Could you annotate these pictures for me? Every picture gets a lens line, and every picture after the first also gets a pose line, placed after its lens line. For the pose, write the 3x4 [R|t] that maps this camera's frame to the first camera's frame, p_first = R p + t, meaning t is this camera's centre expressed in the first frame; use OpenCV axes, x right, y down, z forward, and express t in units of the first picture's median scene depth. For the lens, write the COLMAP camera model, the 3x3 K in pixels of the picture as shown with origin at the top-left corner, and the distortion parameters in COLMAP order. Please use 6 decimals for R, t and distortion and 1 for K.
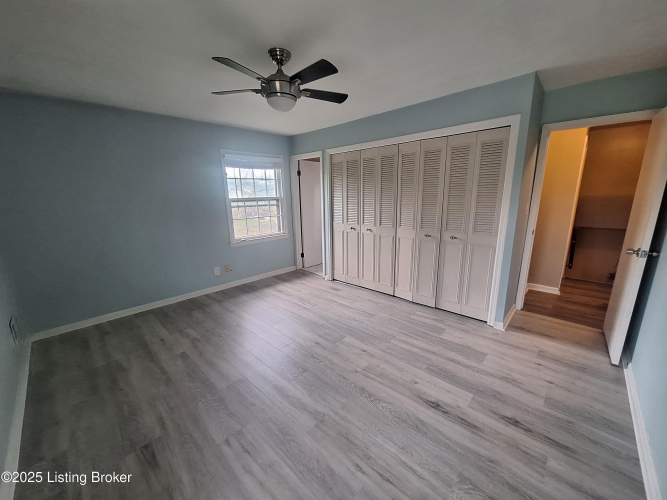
lens RADIAL K [[261.5, 0, 334.1], [0, 261.5, 252.9], [0, 0, 1]] dist [-0.000090, 0.000123]
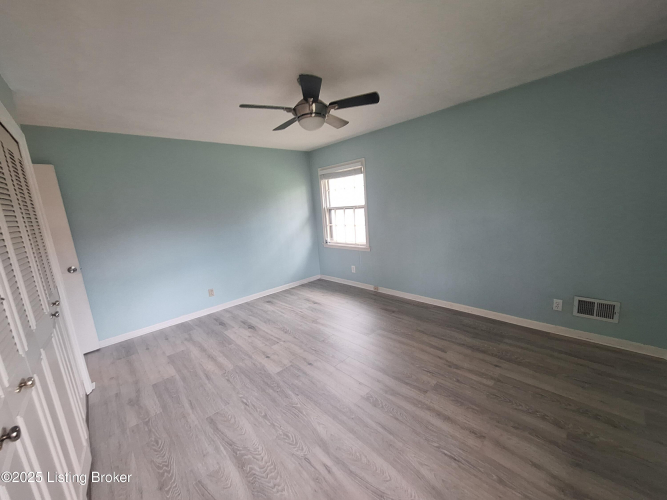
lens RADIAL K [[261.5, 0, 336.3], [0, 261.5, 252.2], [0, 0, 1]] dist [-0.000090, 0.000123]
pose [[-0.994753, 0.080666, 0.062918, -0.250665], [0.098820, 0.916767, 0.387004, -0.379064], [-0.026463, 0.391191, -0.919929, 1.717740]]
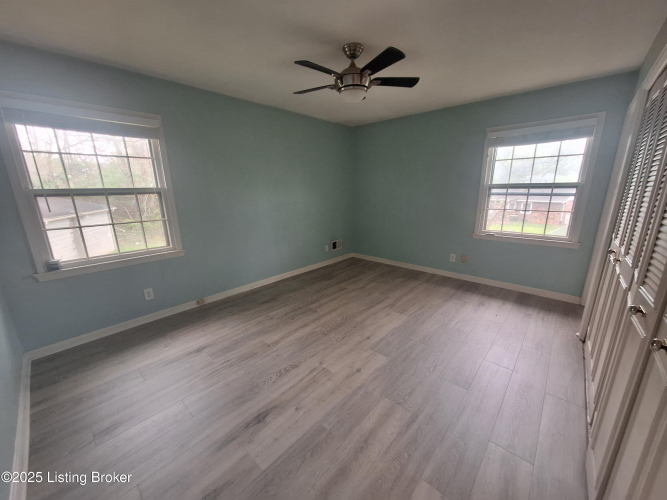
lens RADIAL K [[261.5, 0, 336.0], [0, 261.5, 252.4], [0, 0, 1]] dist [-0.000090, 0.000123]
pose [[0.030685, 0.261427, -0.964735, 0.780965], [-0.208049, 0.945720, 0.249657, -0.166693], [0.977637, 0.193051, 0.083409, 0.751022]]
